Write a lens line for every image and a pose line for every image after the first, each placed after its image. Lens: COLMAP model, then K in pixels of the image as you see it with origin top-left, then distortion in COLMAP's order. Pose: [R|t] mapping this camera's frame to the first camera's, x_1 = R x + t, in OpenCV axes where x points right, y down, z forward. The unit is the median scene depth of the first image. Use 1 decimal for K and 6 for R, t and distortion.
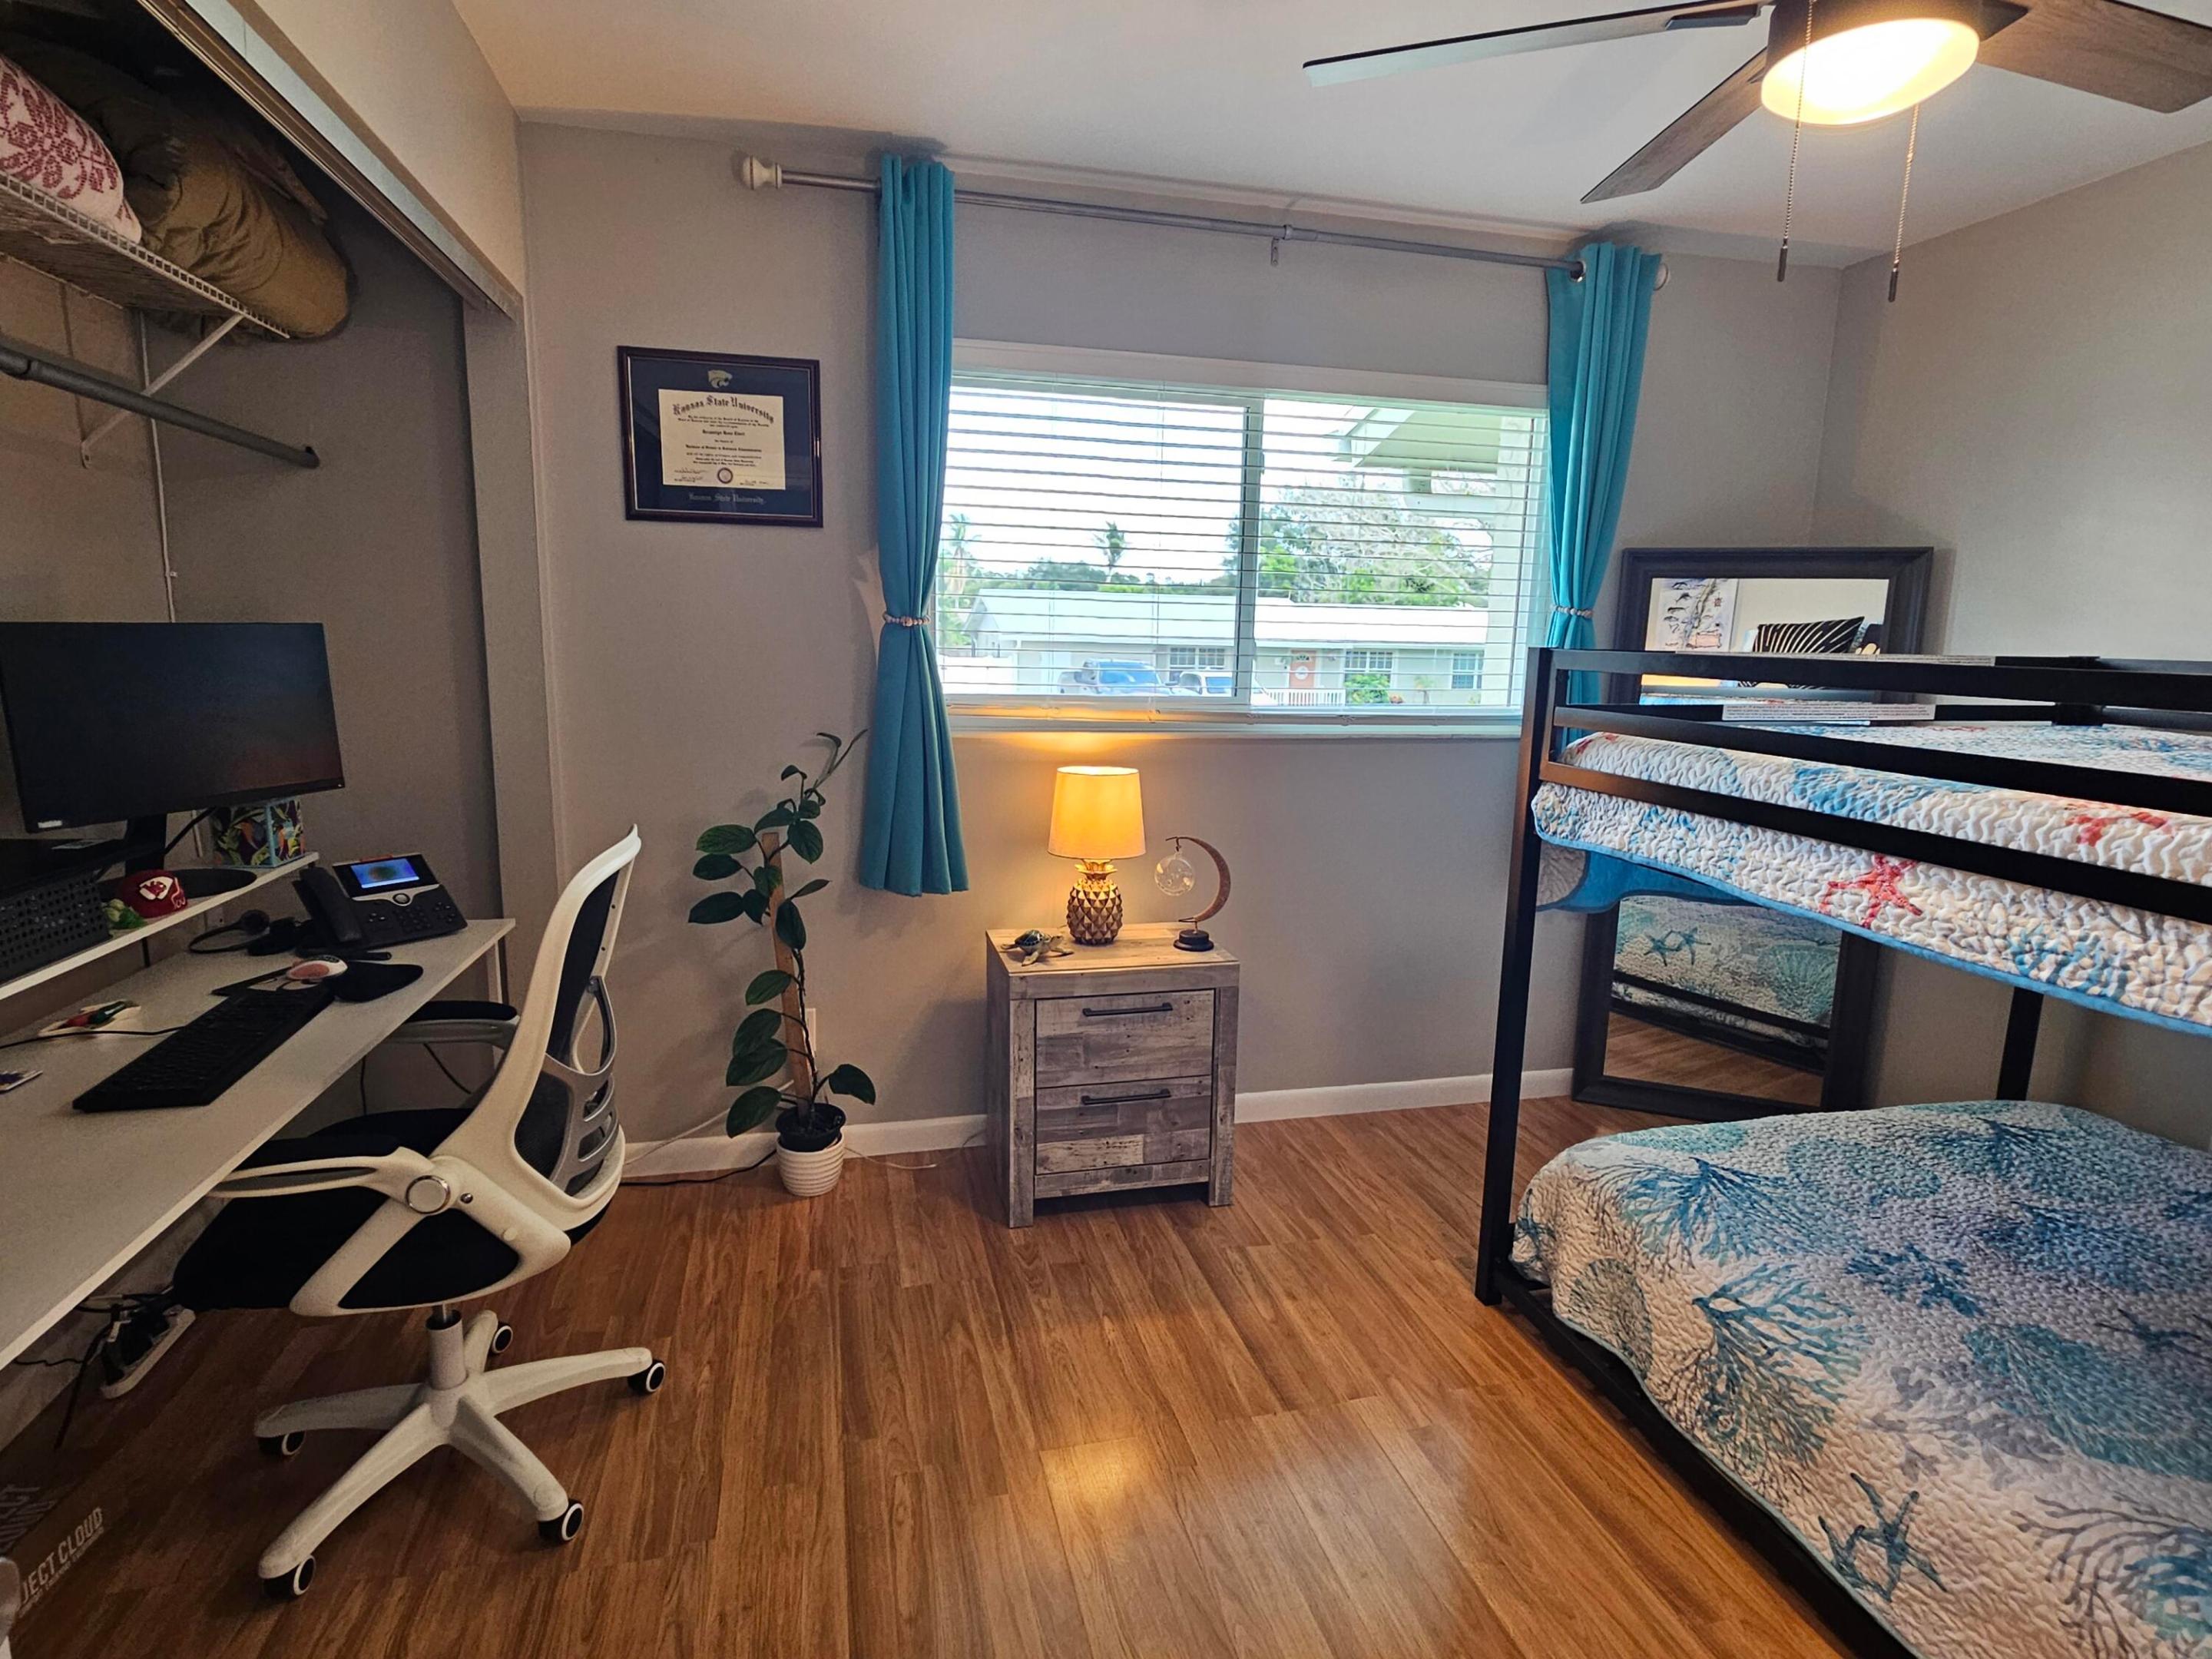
lens RADIAL K [[1145.9, 0, 1101.1], [0, 1145.9, 831.9], [0, 0, 1]] dist [0.001014, -0.000373]
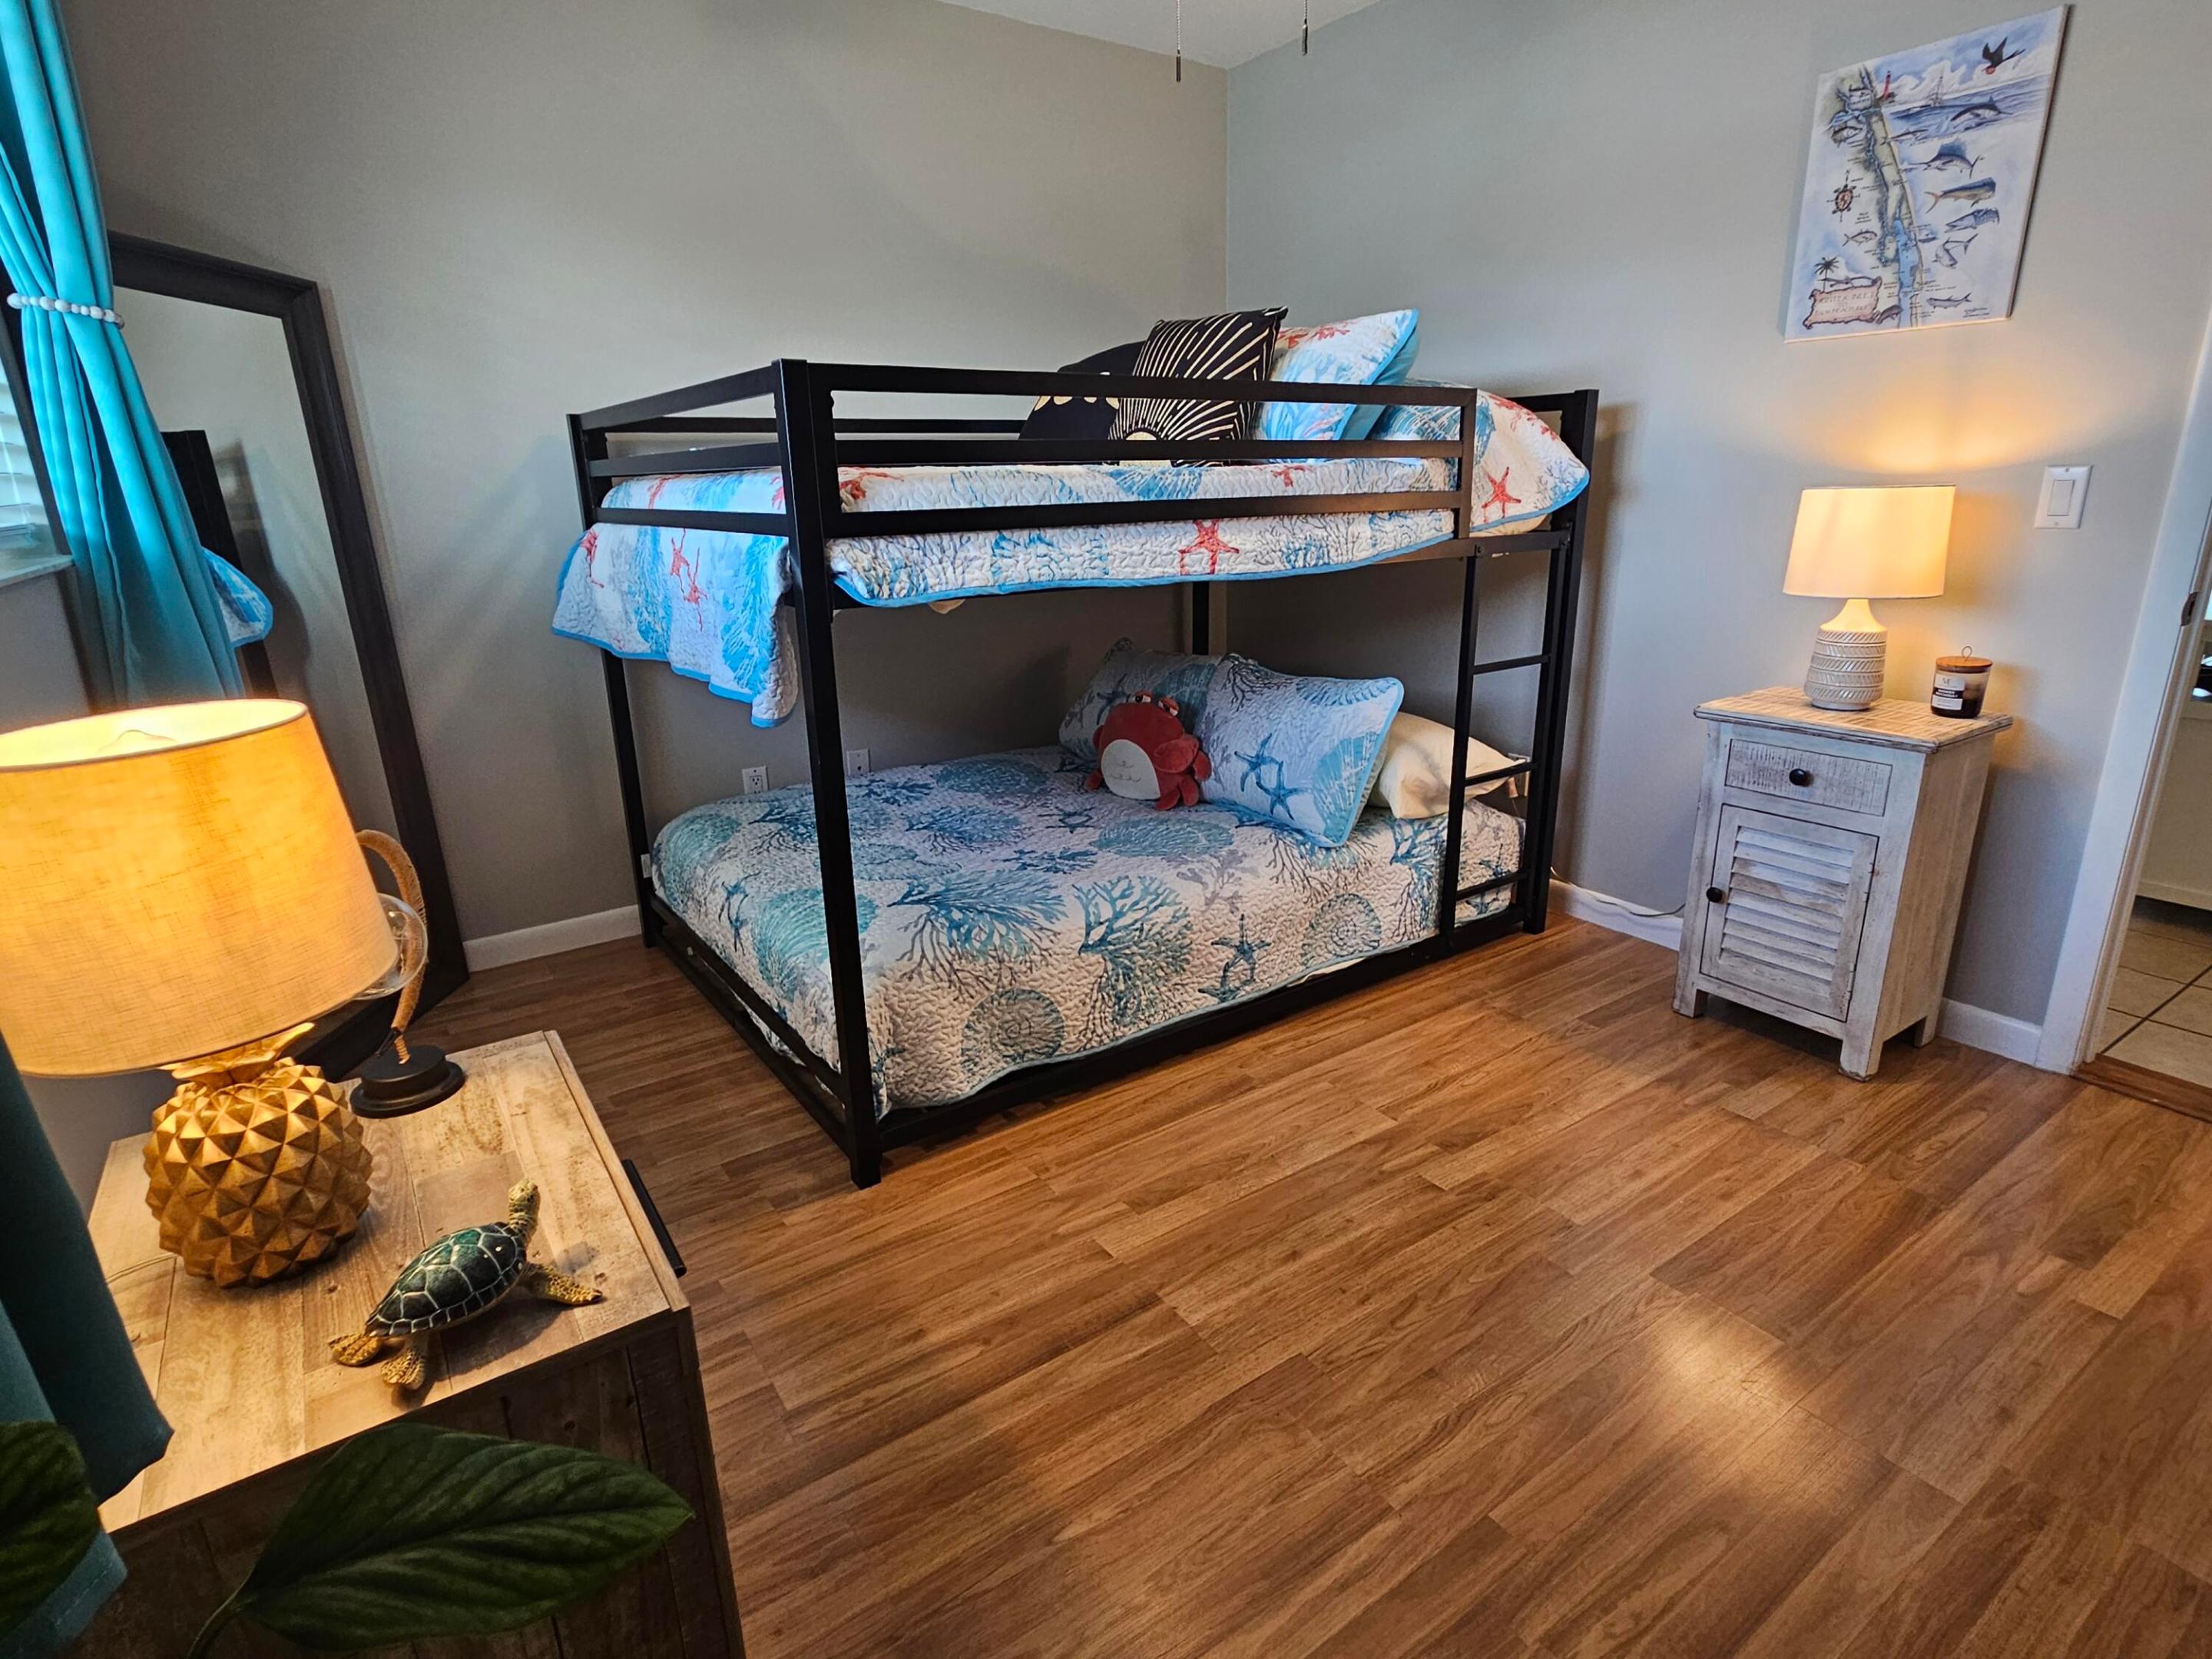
lens RADIAL K [[1145.9, 0, 1101.1], [0, 1145.9, 831.9], [0, 0, 1]] dist [0.001014, -0.000373]
pose [[-0.354169, -0.290399, 0.888950, -0.542097], [0.177350, 0.912458, 0.368737, -0.145839], [-0.918211, 0.288251, -0.271662, 1.352593]]
